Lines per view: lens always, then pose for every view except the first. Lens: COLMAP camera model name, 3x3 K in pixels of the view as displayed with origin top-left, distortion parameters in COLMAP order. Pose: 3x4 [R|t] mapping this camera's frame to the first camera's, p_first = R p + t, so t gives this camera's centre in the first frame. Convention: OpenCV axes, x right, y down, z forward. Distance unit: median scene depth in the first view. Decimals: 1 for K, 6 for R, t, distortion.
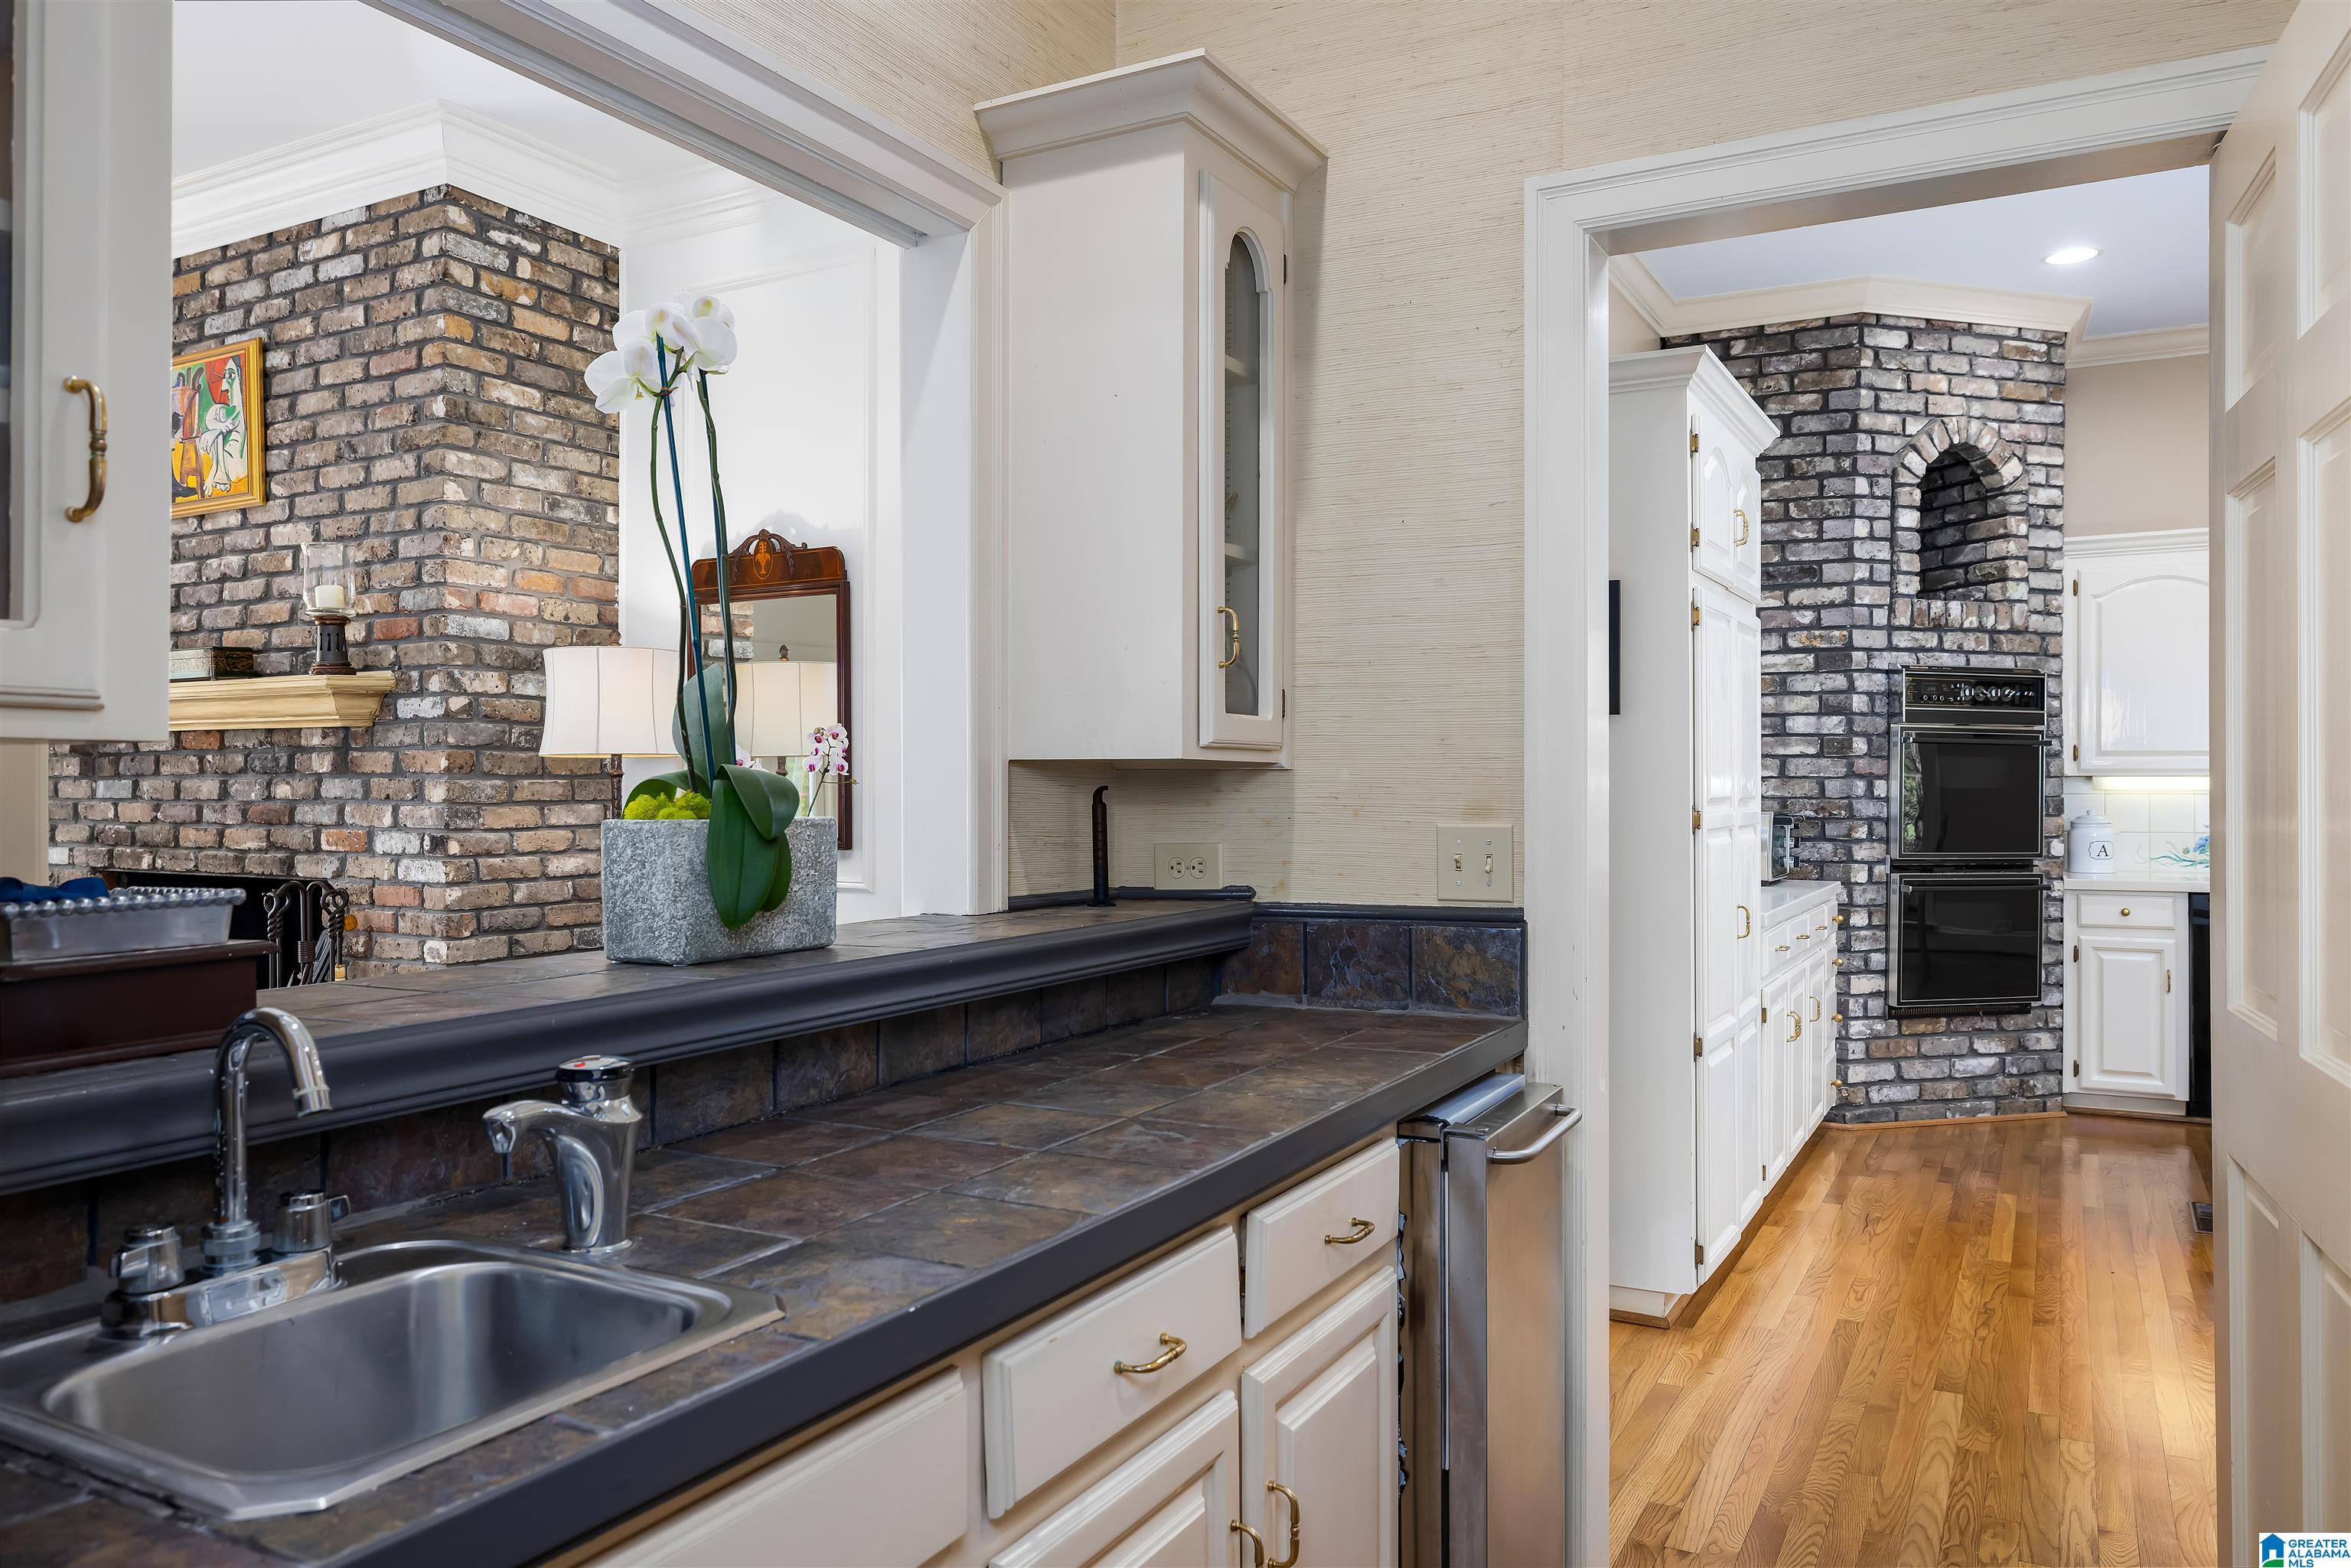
lens RADIAL K [[1630.8, 0, 1170.6], [0, 1630.8, 781.0], [0, 0, 1]] dist [-0.004566, -0.000564]
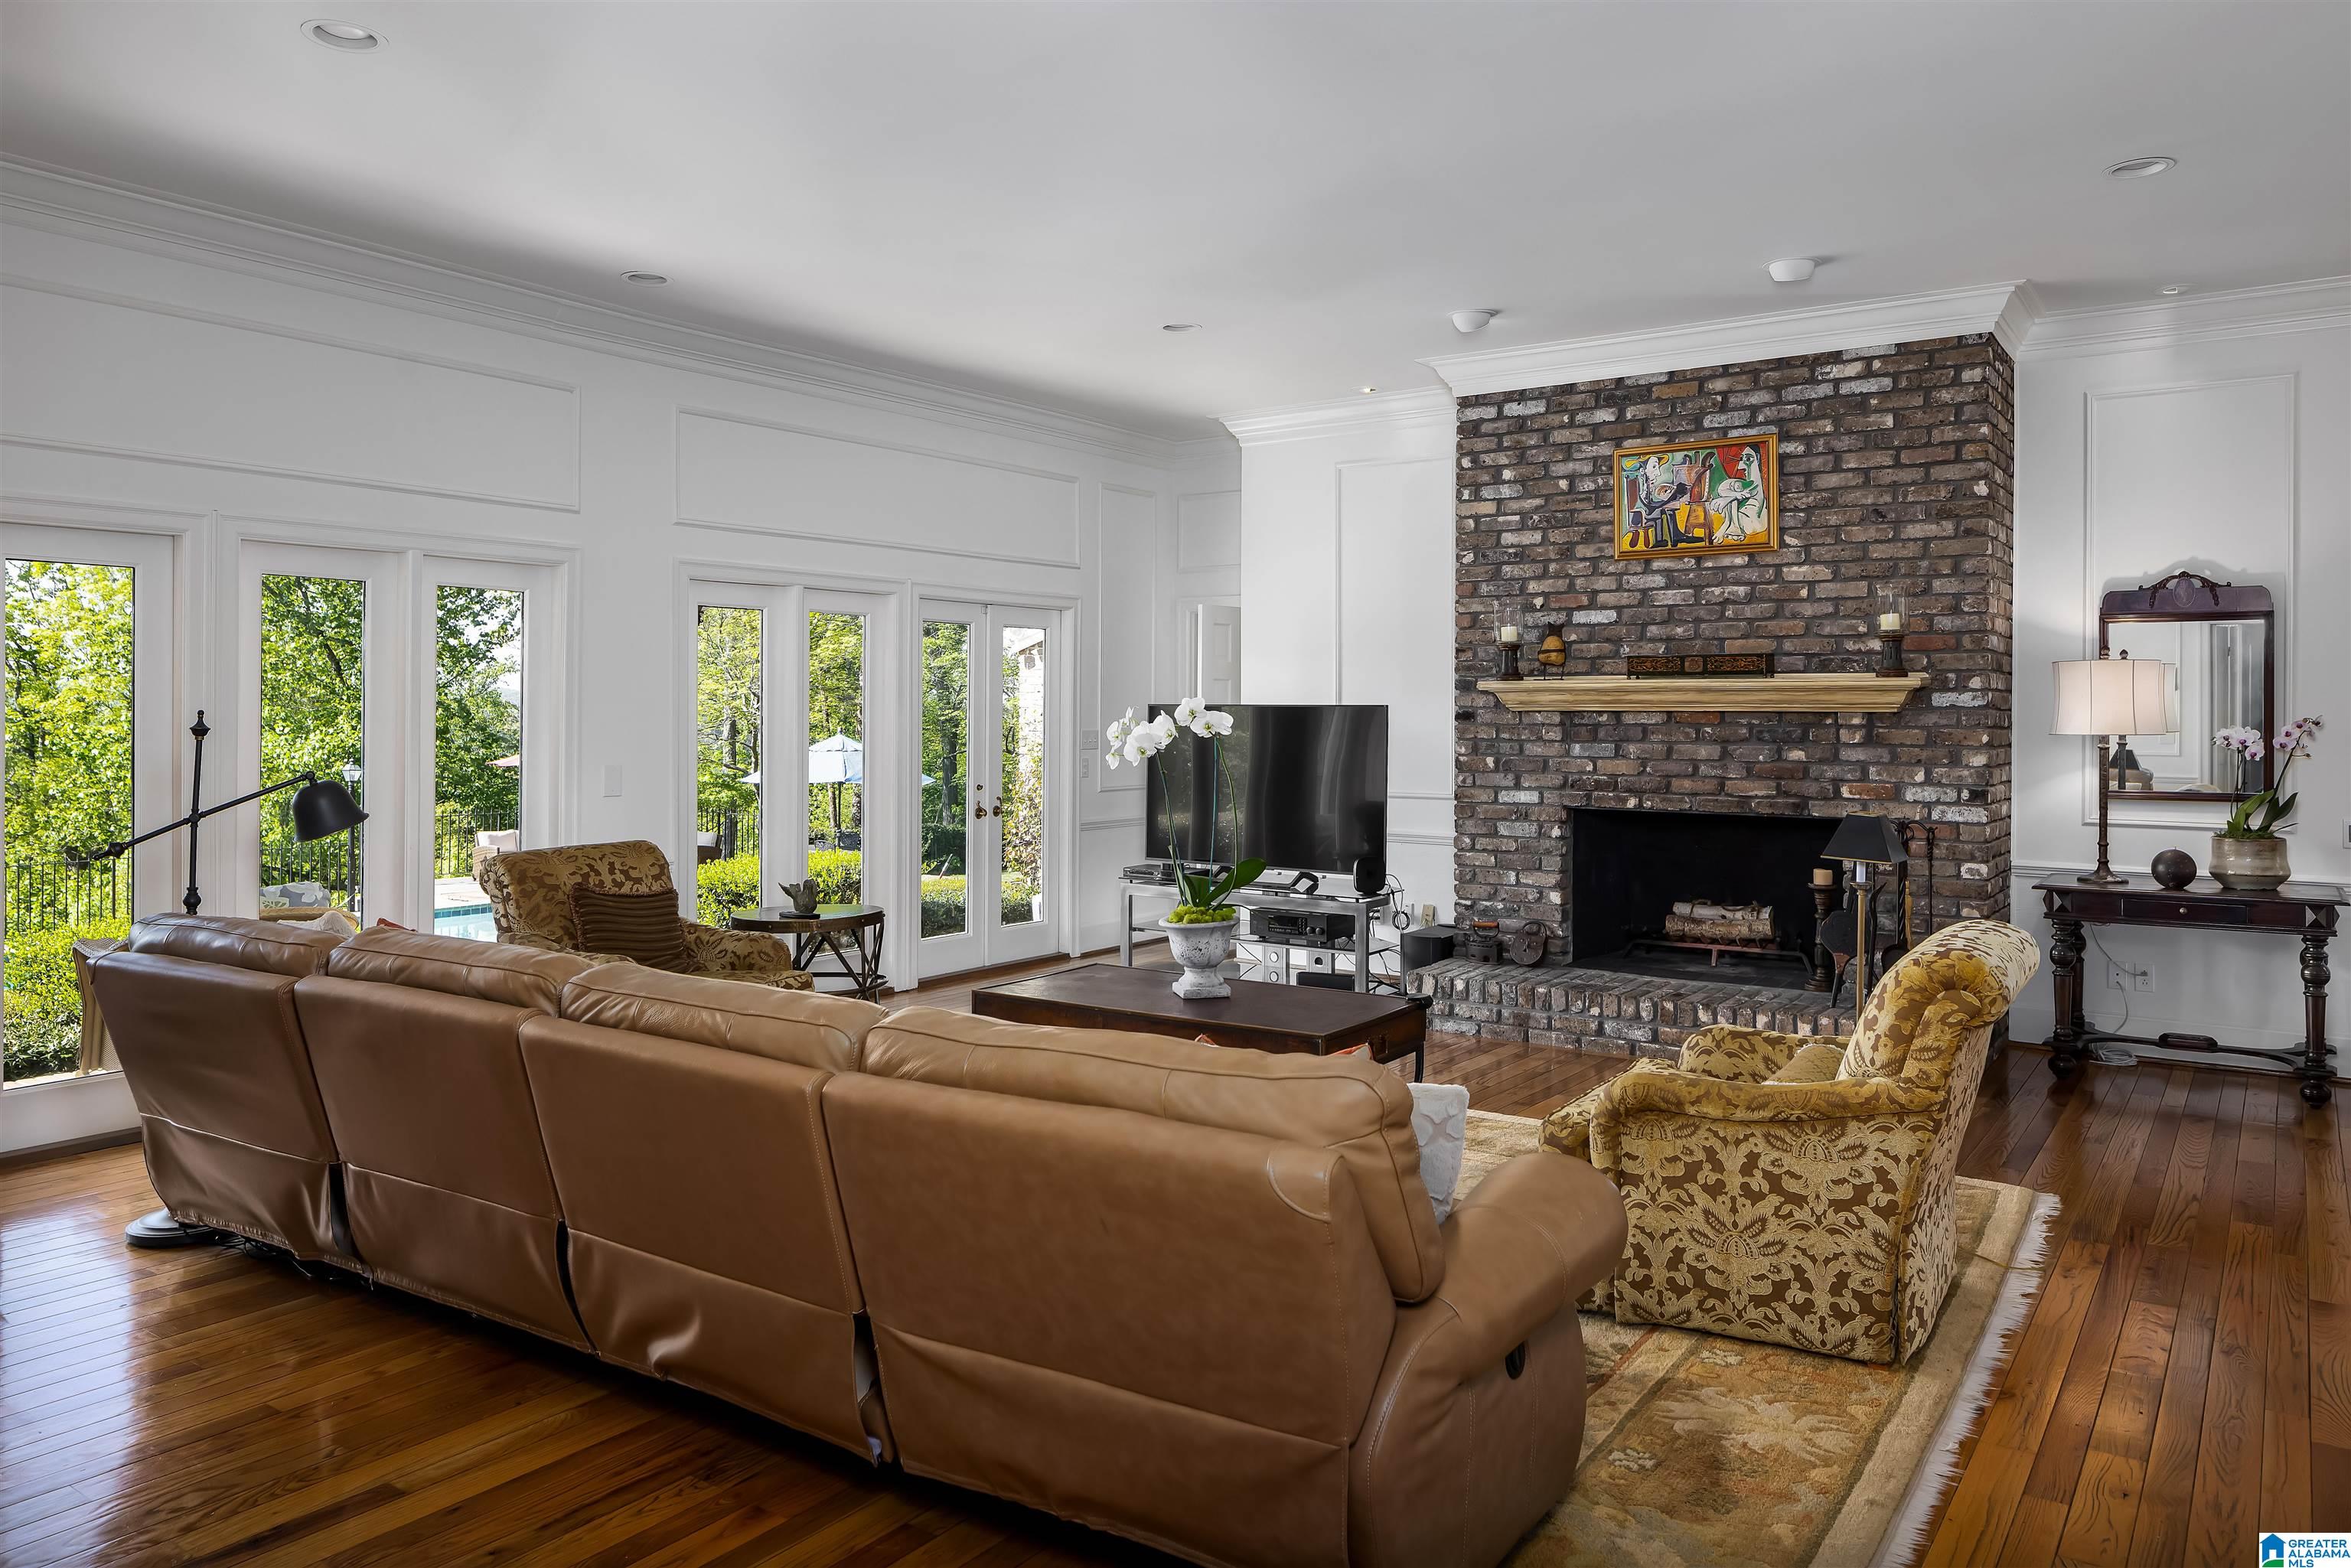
lens RADIAL K [[1602.4, 0, 1202.9], [0, 1602.4, 704.5], [0, 0, 1]] dist [-0.004250, -0.002876]
pose [[0.994079, 0.006863, -0.108444, -1.555640], [-0.007320, 0.999966, -0.003818, -0.049000], [0.108415, 0.004590, 0.994095, -0.741585]]
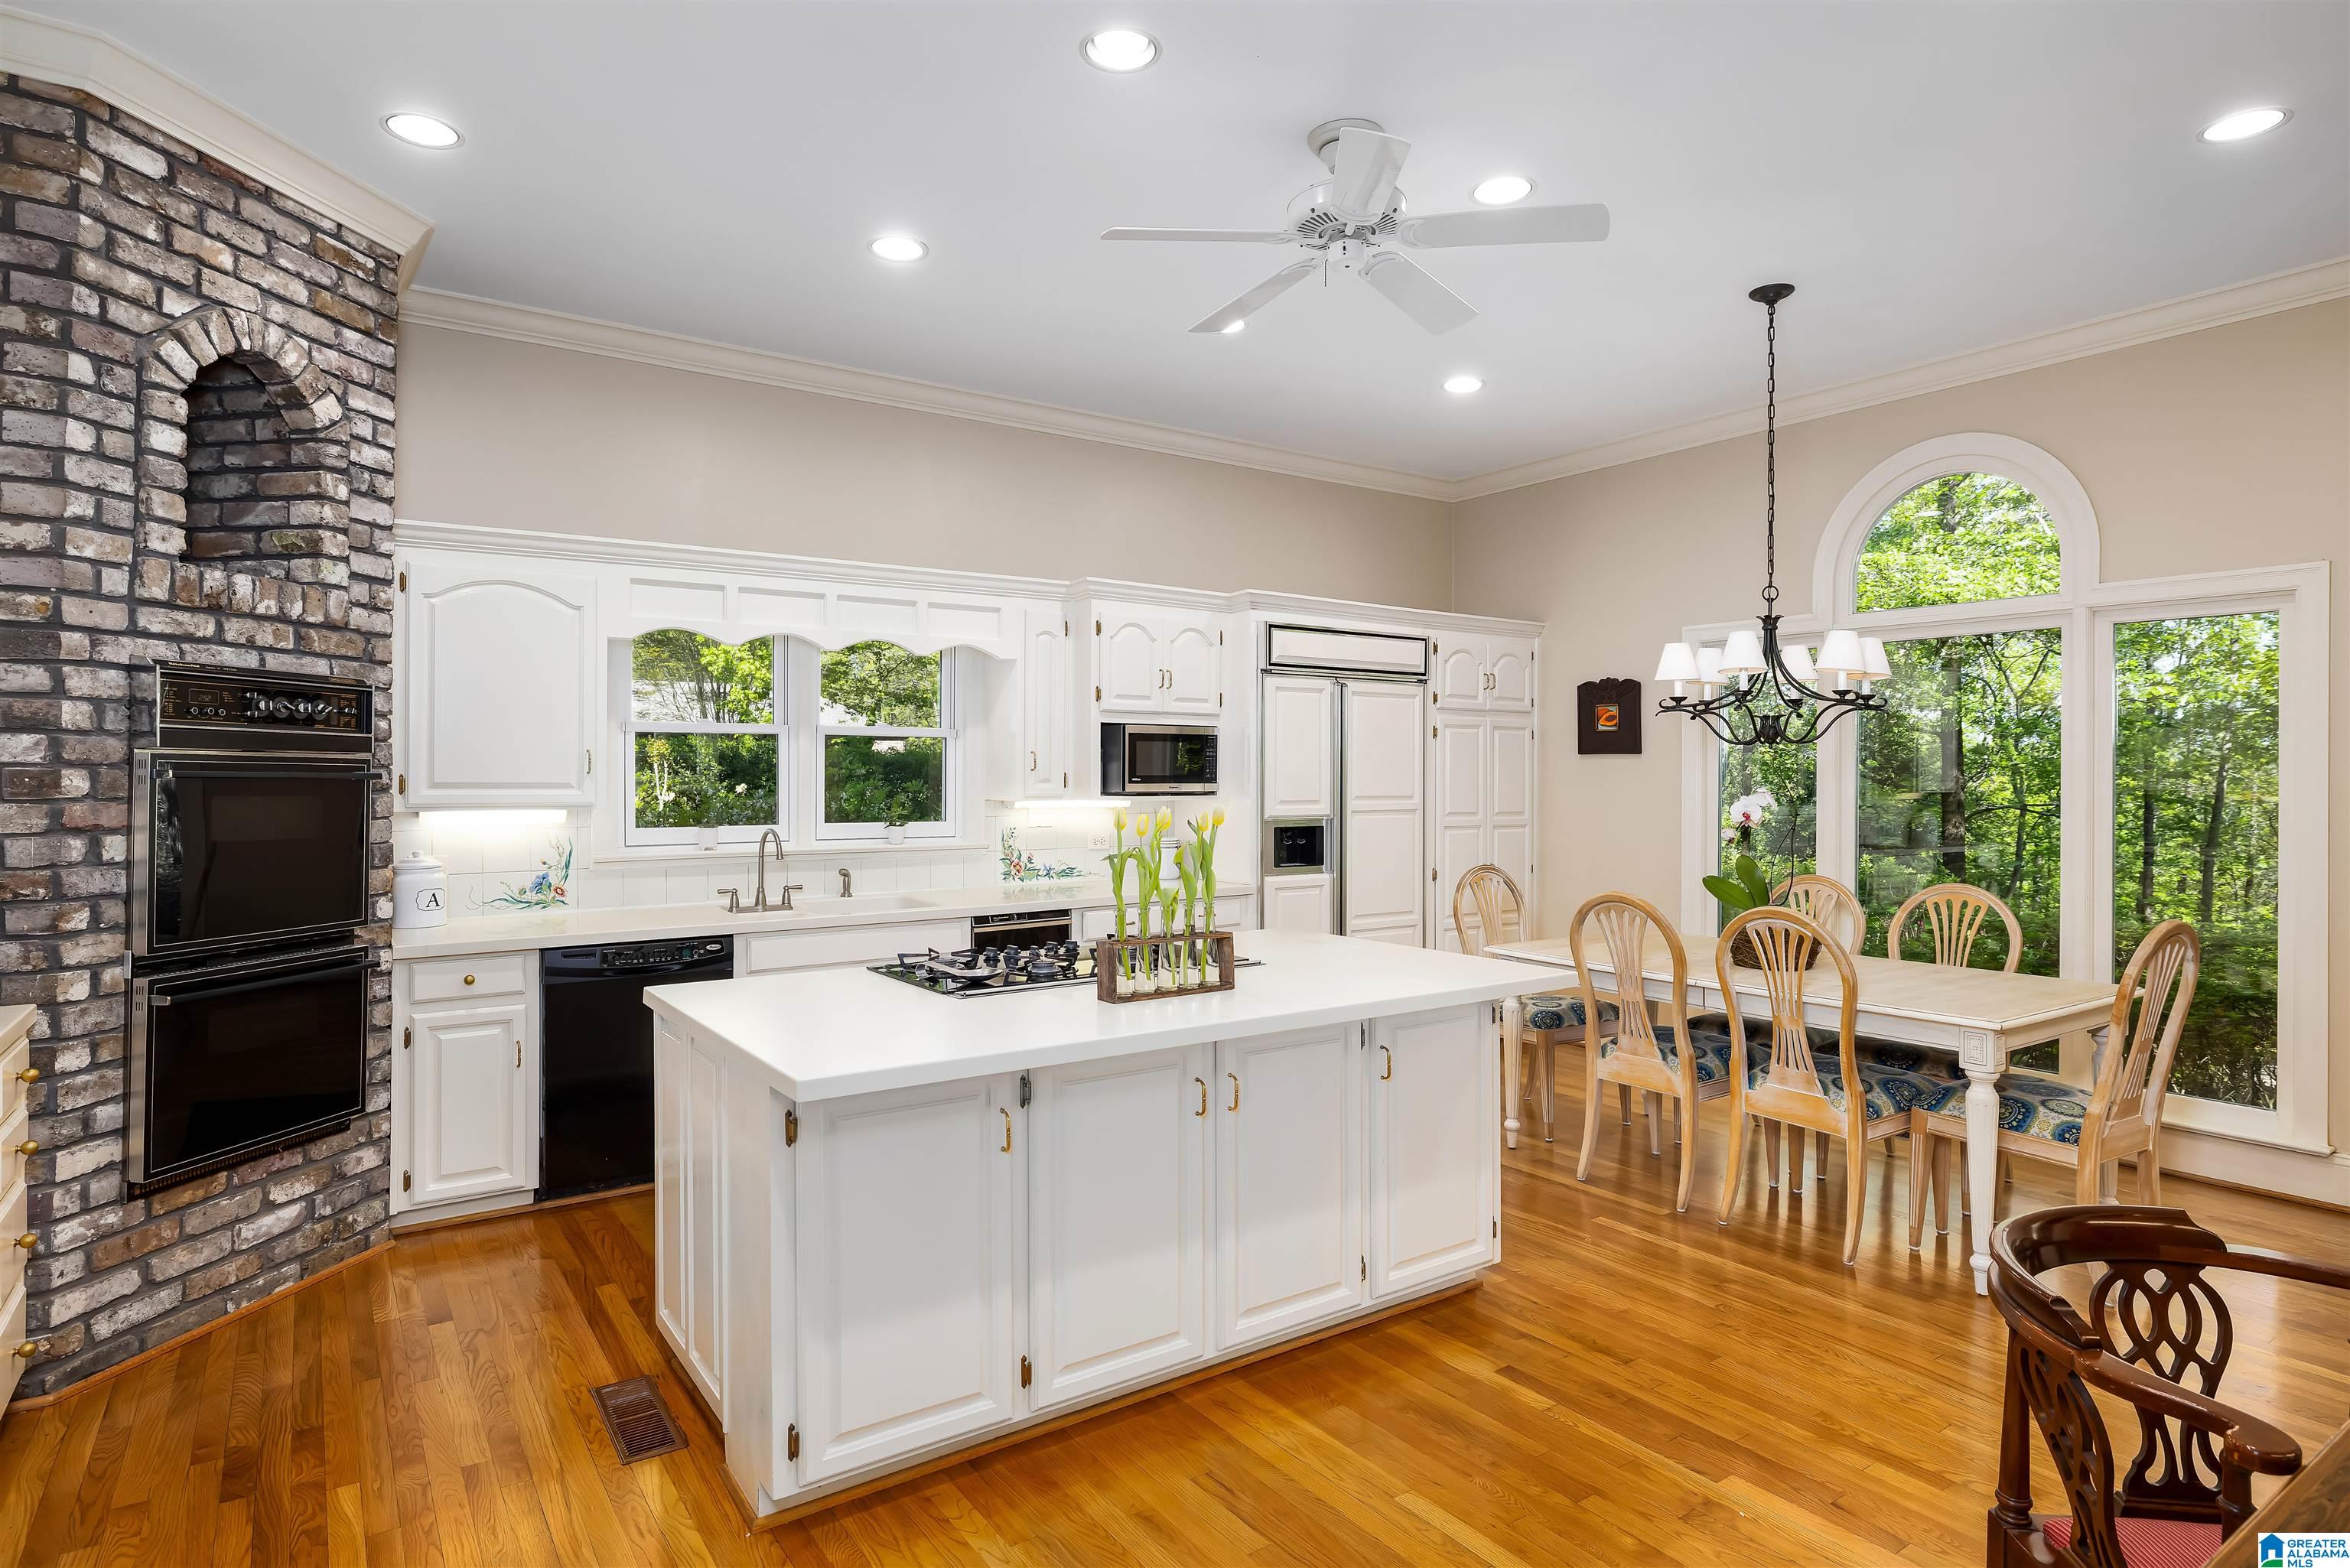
lens RADIAL K [[1259.6, 0, 1162.5], [0, 1259.6, 775.1], [0, 0, 1]] dist [-0.000499, -0.000053]
pose [[0.455492, 0.000022, 0.890240, 0.176550], [-0.006267, 0.999975, 0.003181, -0.027743], [-0.890218, -0.007029, 0.455480, 0.394153]]
